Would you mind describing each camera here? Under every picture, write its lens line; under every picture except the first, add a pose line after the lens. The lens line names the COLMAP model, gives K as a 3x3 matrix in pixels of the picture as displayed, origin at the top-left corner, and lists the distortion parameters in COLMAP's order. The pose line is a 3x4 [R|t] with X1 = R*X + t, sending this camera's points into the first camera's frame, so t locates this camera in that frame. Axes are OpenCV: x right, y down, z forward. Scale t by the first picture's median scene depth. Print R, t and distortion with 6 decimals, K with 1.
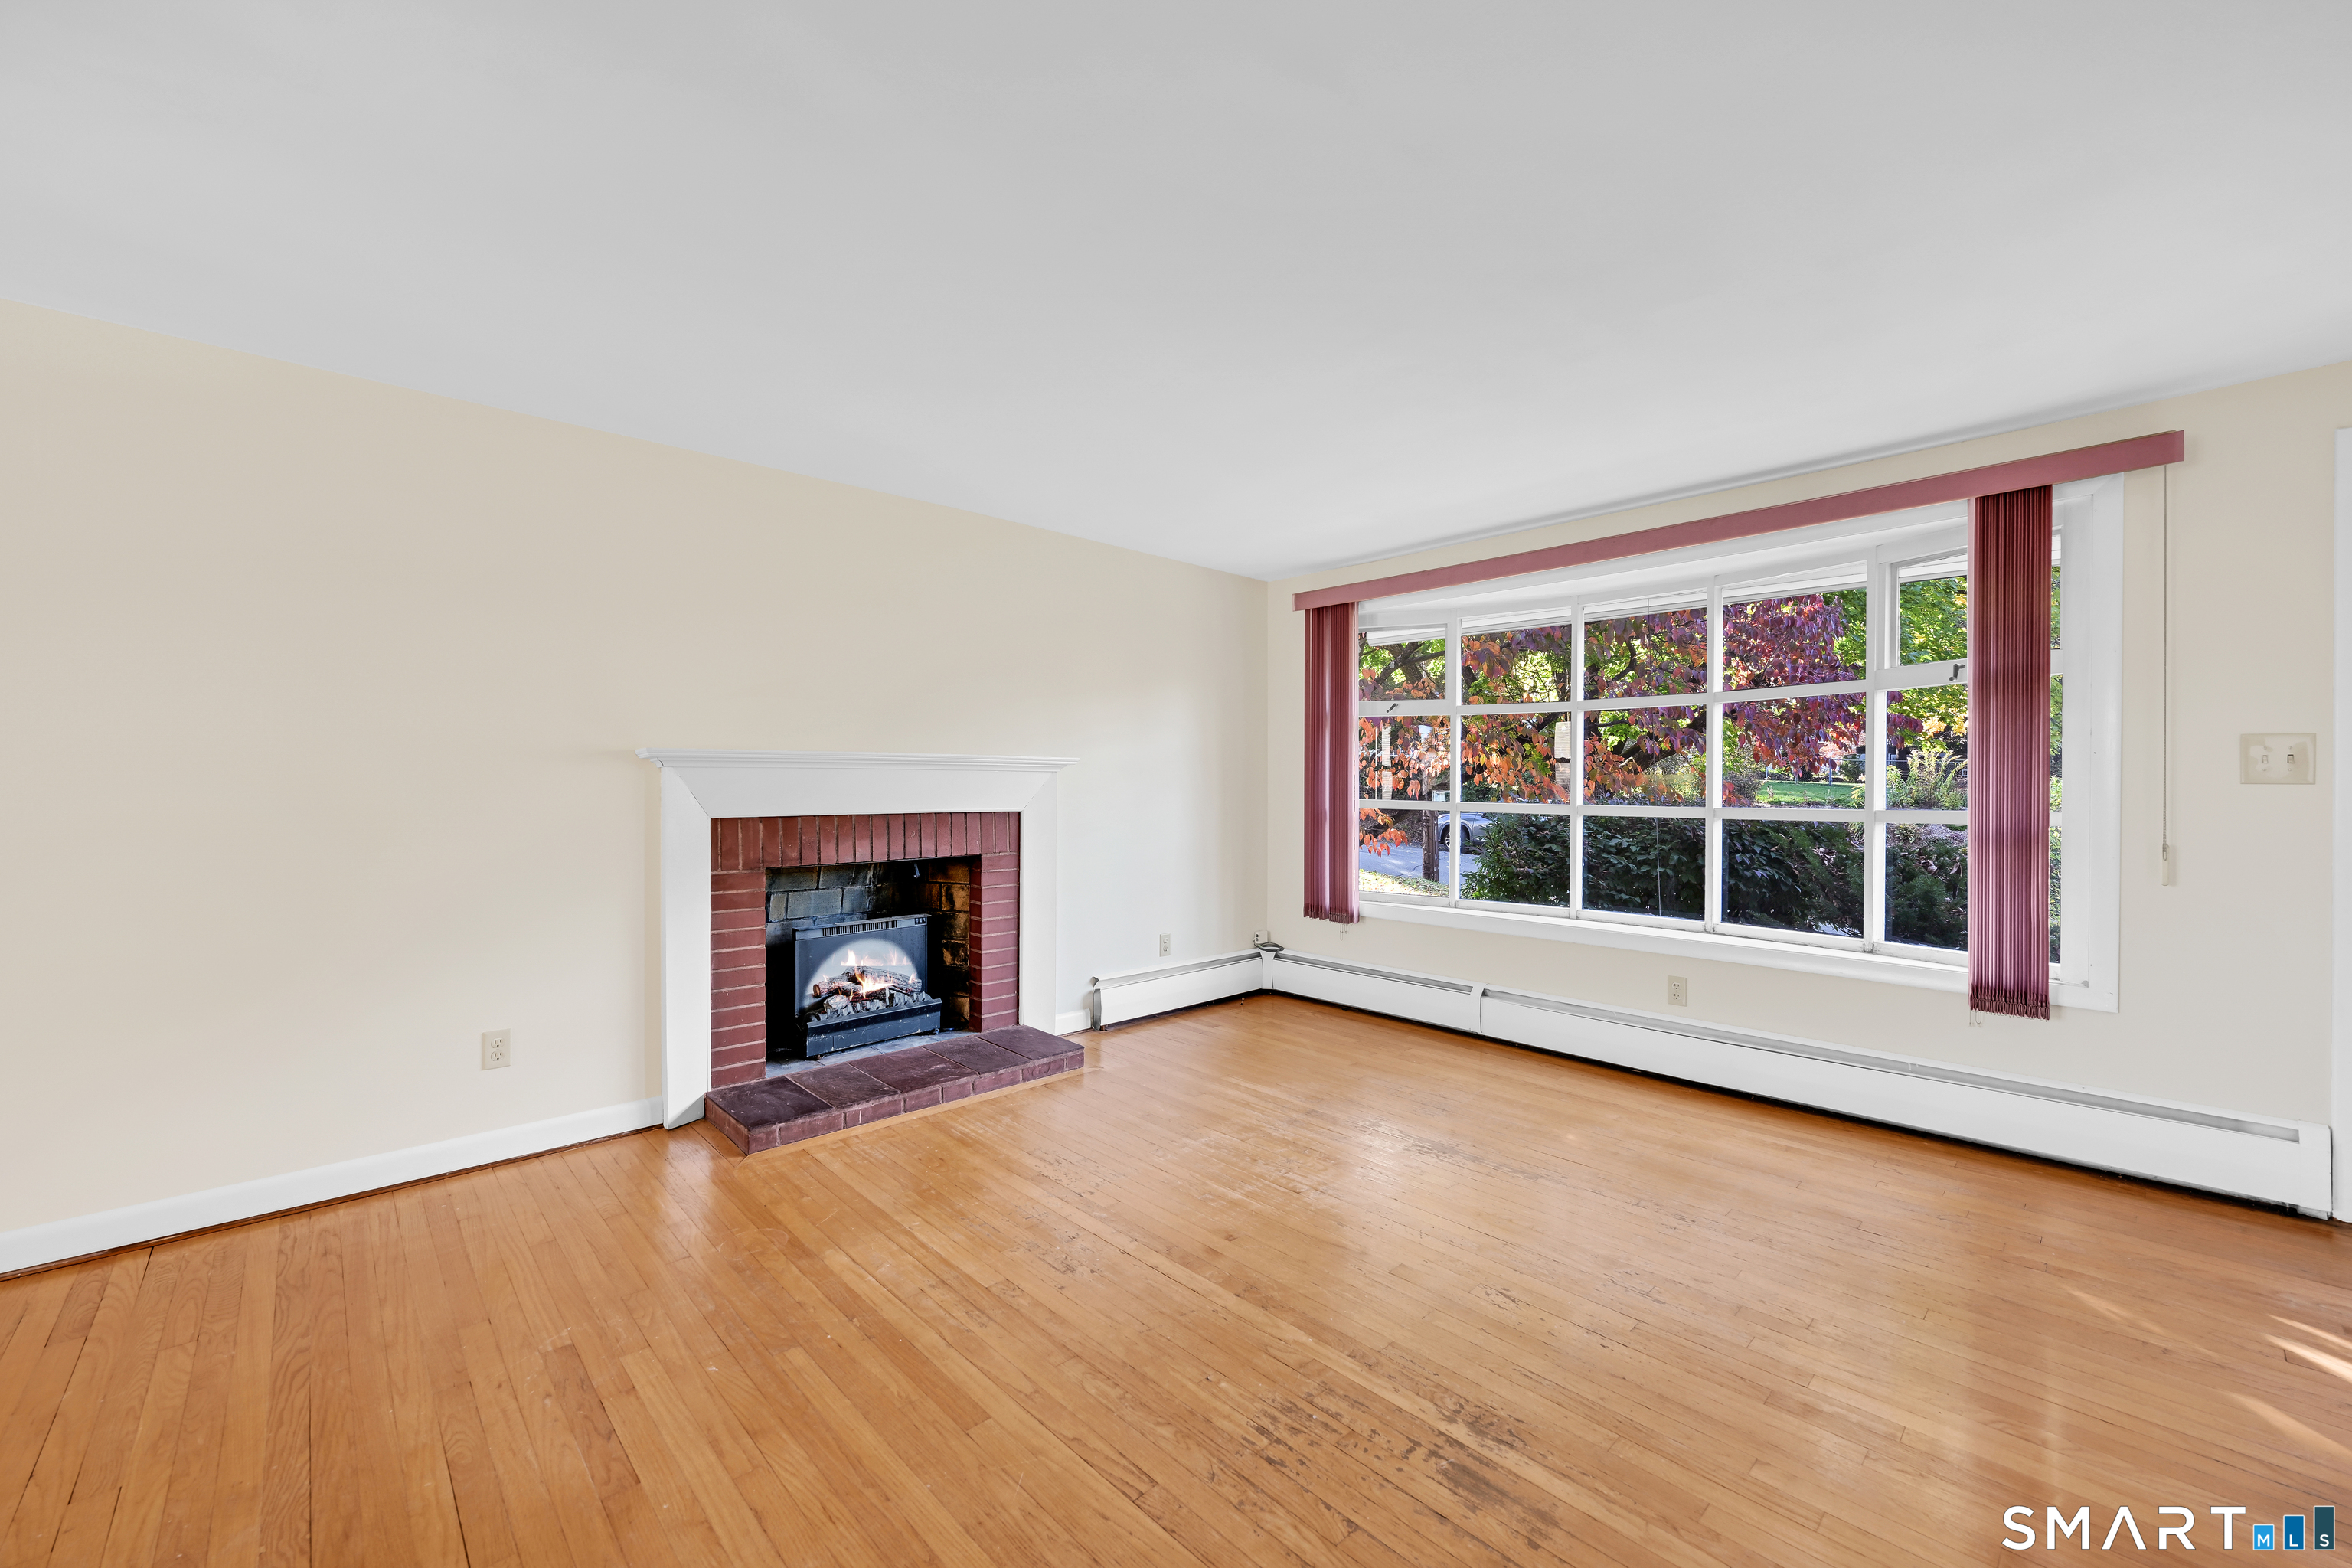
lens RADIAL K [[943.1, 0, 1168.1], [0, 943.1, 786.7], [0, 0, 1]] dist [0.000260, 0.000456]
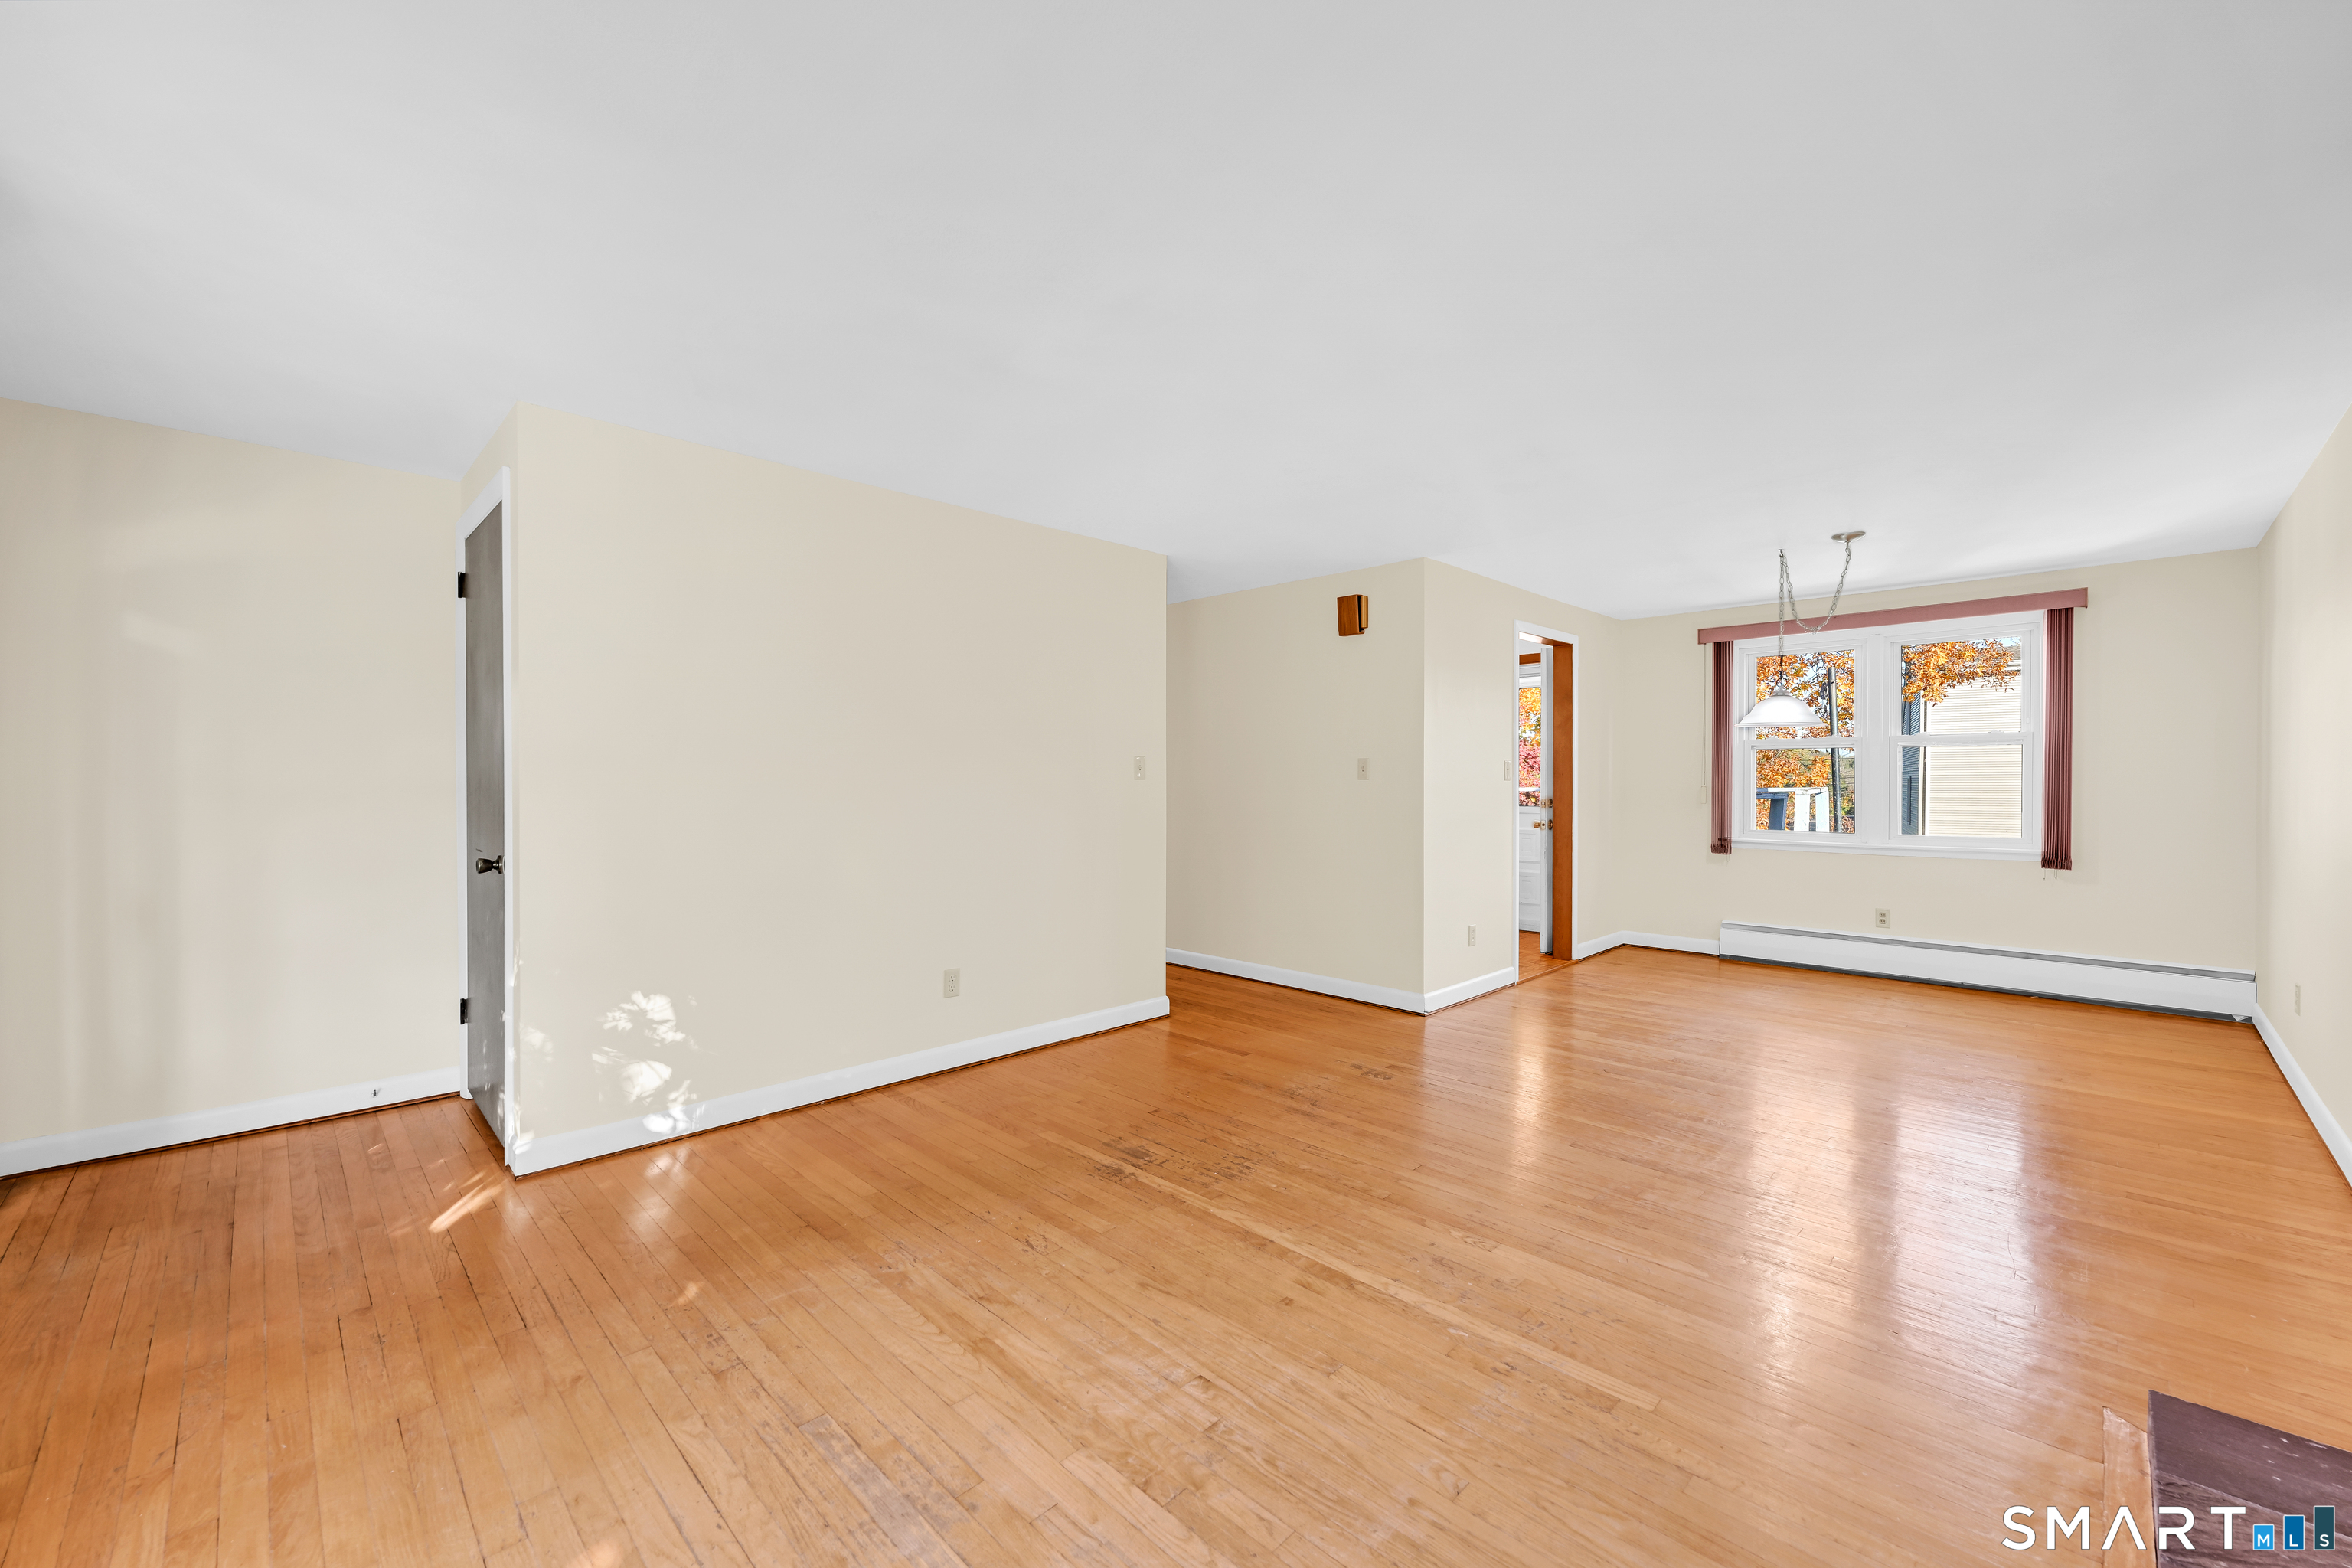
lens RADIAL K [[943.1, 0, 1168.8], [0, 943.1, 786.2], [0, 0, 1]] dist [0.000260, 0.000456]
pose [[-0.999622, -0.002572, -0.027361, 0.283867], [-0.002996, 0.999876, 0.015446, -0.021151], [0.027318, 0.015522, -0.999506, 2.627171]]
